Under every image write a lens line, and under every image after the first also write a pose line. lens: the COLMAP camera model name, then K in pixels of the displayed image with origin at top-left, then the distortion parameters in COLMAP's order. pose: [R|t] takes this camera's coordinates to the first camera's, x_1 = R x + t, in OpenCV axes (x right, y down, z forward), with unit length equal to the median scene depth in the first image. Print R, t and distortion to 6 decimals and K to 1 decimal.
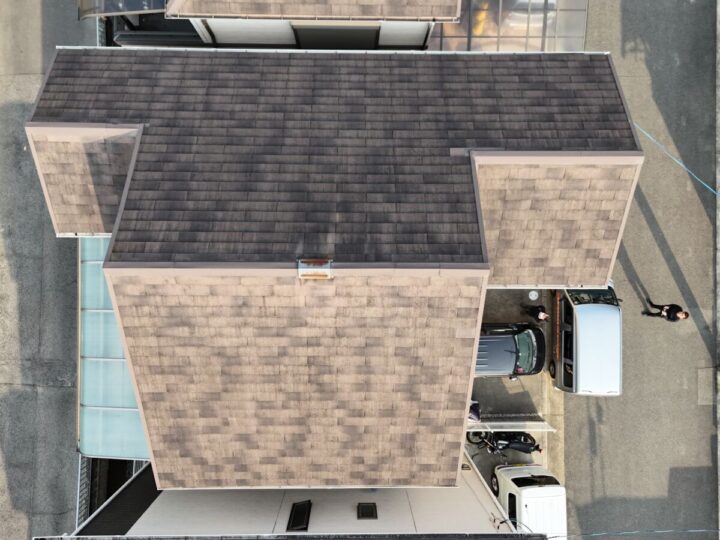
lens RADIAL K [[528.7, 0, 360.0], [0, 528.7, 270.0], [0, 0, 1]] dist [0.067506, -0.057443]
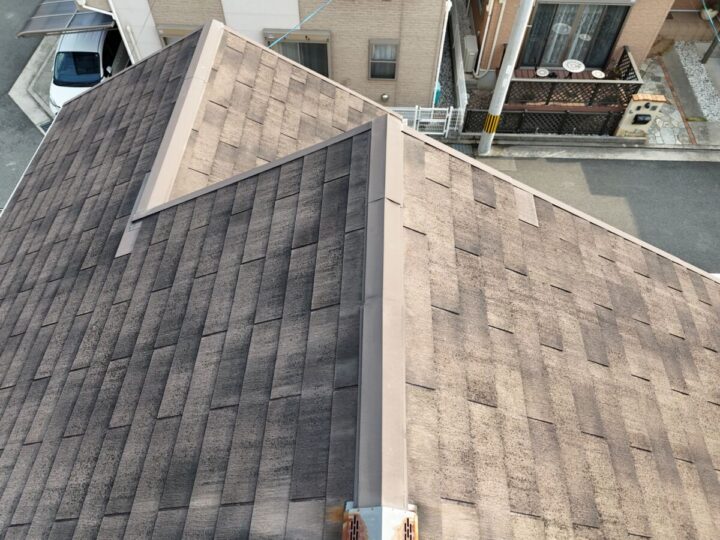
lens RADIAL K [[528.7, 0, 360.0], [0, 528.7, 270.0], [0, 0, 1]] dist [0.067506, -0.057443]
pose [[0.034809, -0.824548, 0.564720, -0.099126], [0.999316, 0.035775, -0.009363, -0.013417], [-0.012482, 0.564660, 0.825229, 0.655734]]
